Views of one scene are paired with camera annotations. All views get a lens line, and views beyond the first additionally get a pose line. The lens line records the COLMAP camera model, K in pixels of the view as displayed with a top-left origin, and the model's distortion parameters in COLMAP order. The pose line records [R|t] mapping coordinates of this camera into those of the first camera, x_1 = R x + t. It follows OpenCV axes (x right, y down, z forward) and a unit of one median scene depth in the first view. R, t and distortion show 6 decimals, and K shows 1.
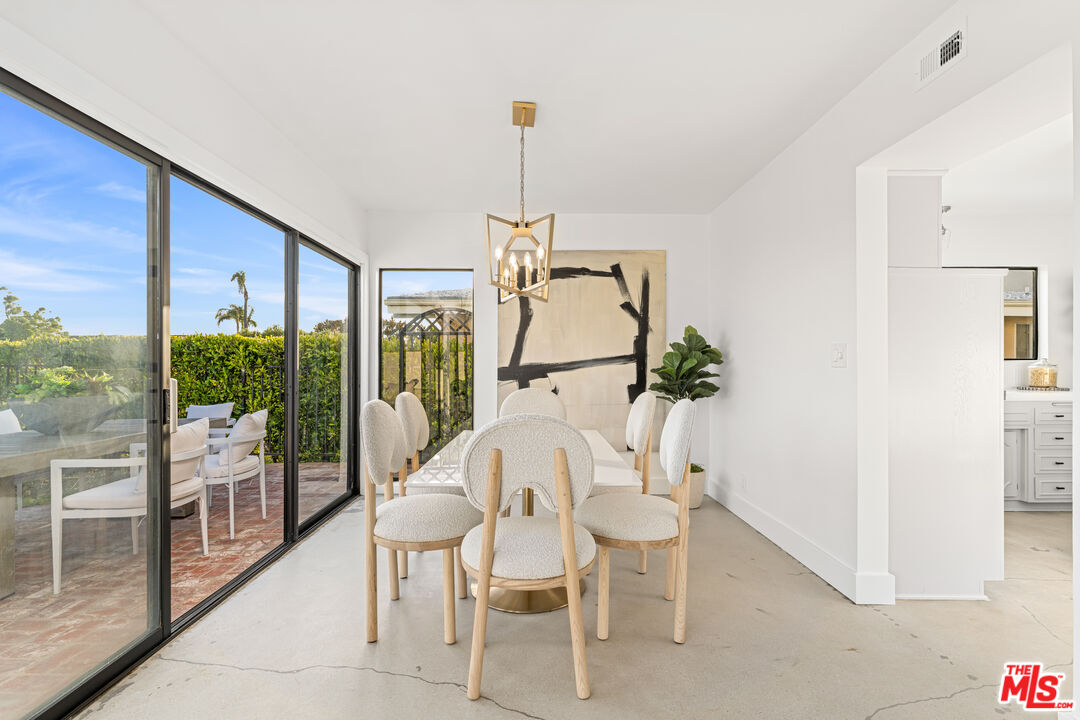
lens RADIAL K [[507.3, 0, 540.0], [0, 507.3, 360.0], [0, 0, 1]] dist [0.000941, 0.000220]
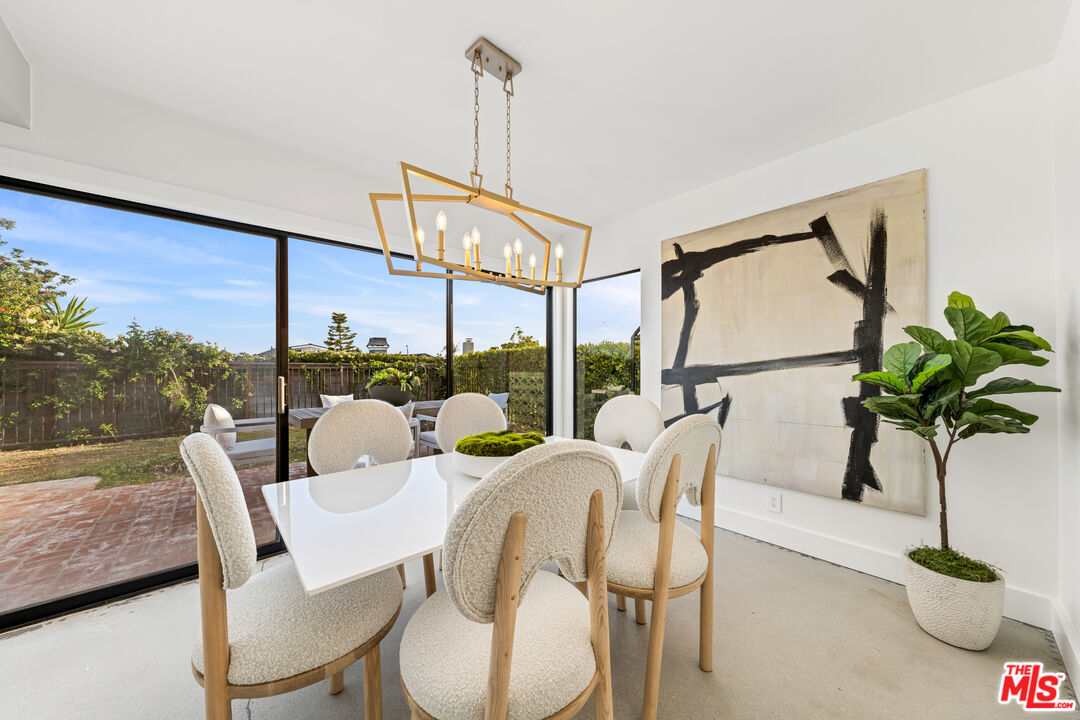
lens RADIAL K [[379.7, 0, 539.0], [0, 379.7, 363.4], [0, 0, 1]] dist [0.000999, 0.000041]
pose [[0.661010, -0.006438, -0.750349, 0.281548], [0.006115, 0.999976, -0.003193, 0.004320], [0.750352, -0.002478, 0.661034, 0.385082]]
